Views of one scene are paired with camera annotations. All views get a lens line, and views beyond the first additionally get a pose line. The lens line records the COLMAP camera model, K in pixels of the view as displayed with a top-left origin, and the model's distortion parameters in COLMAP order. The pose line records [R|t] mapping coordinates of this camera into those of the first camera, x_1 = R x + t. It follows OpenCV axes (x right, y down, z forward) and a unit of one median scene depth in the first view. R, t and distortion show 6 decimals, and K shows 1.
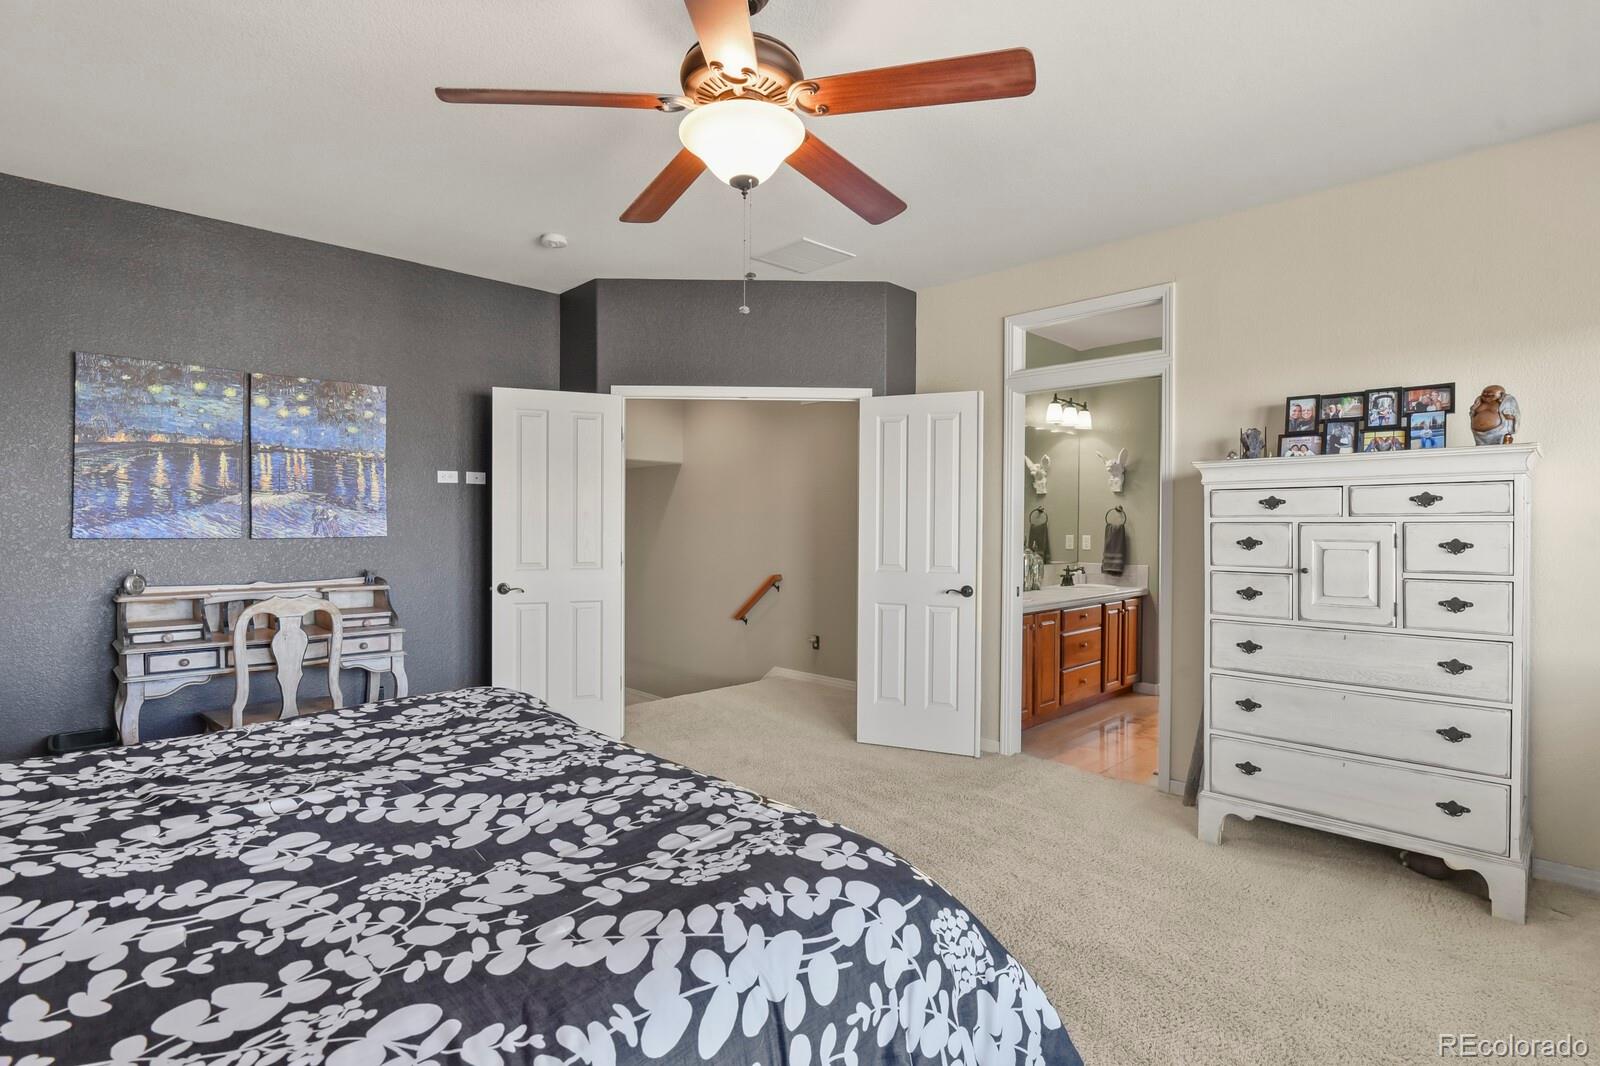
lens RADIAL K [[777.5, 0, 798.6], [0, 777.5, 531.1], [0, 0, 1]] dist [-0.001793, -0.000695]
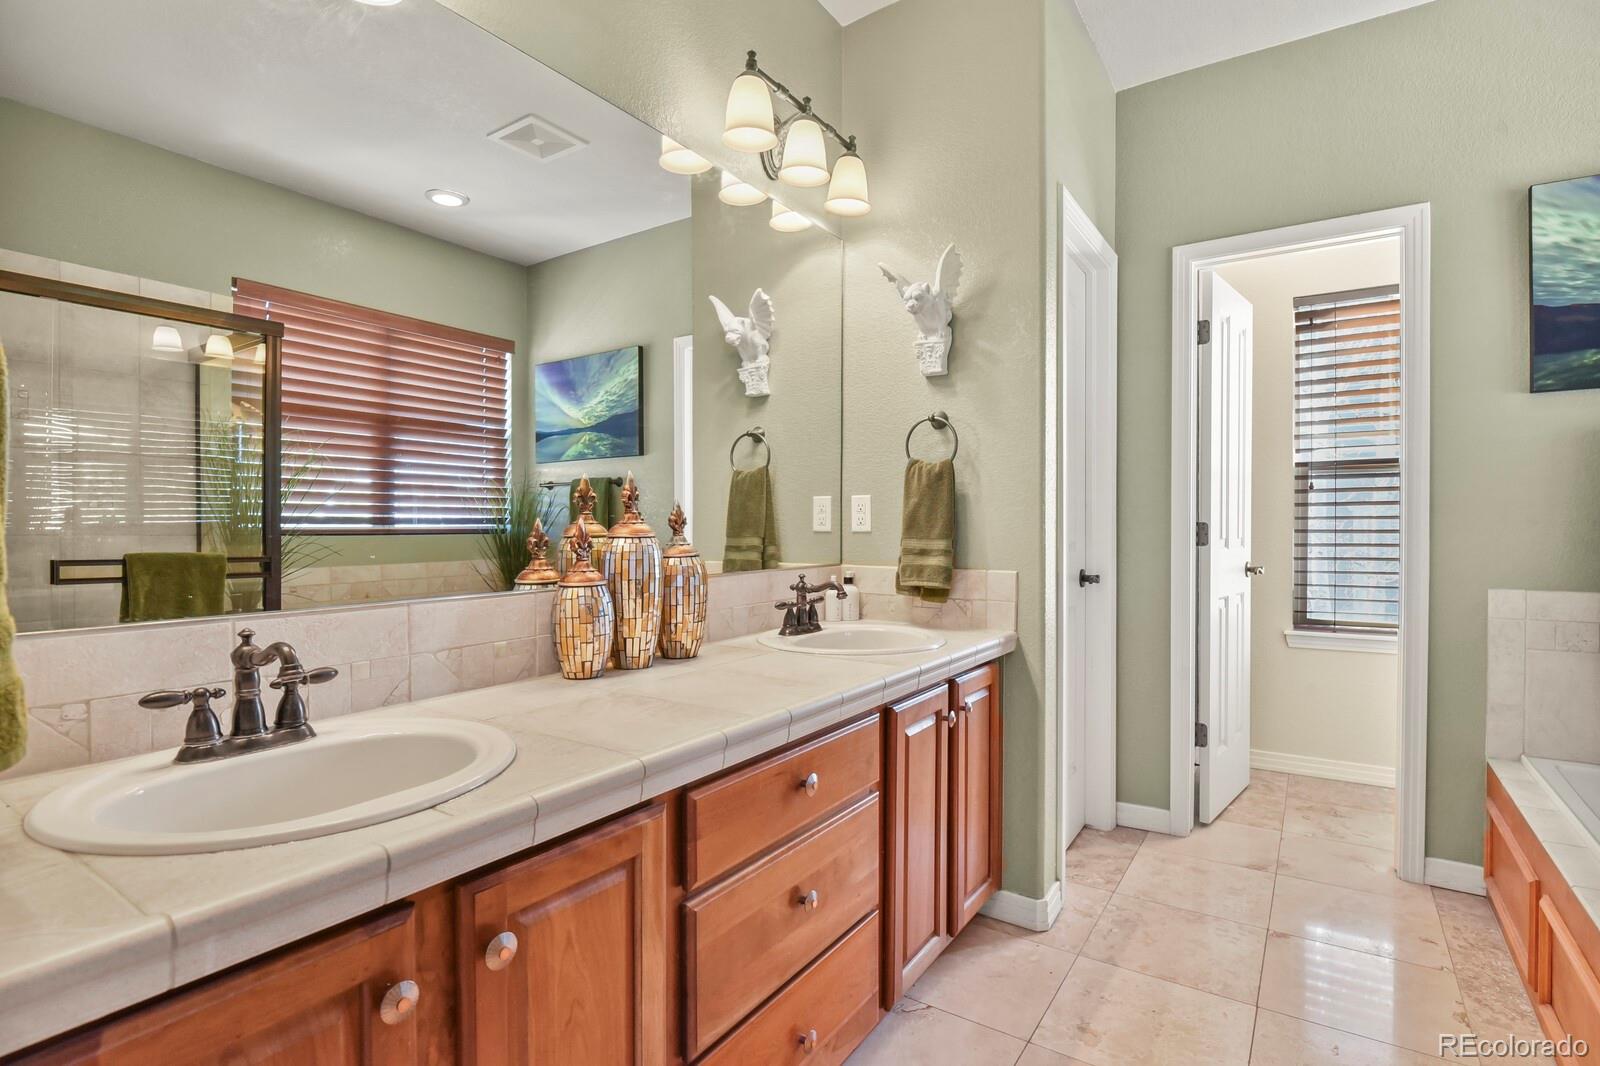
lens RADIAL K [[777.5, 0, 801.5], [0, 777.5, 533.0], [0, 0, 1]] dist [-0.001793, -0.000695]
pose [[0.979952, -0.009361, 0.199013, 0.273545], [0.008736, 0.999954, 0.004016, 0.023392], [-0.199042, -0.002197, 0.979989, 0.649518]]
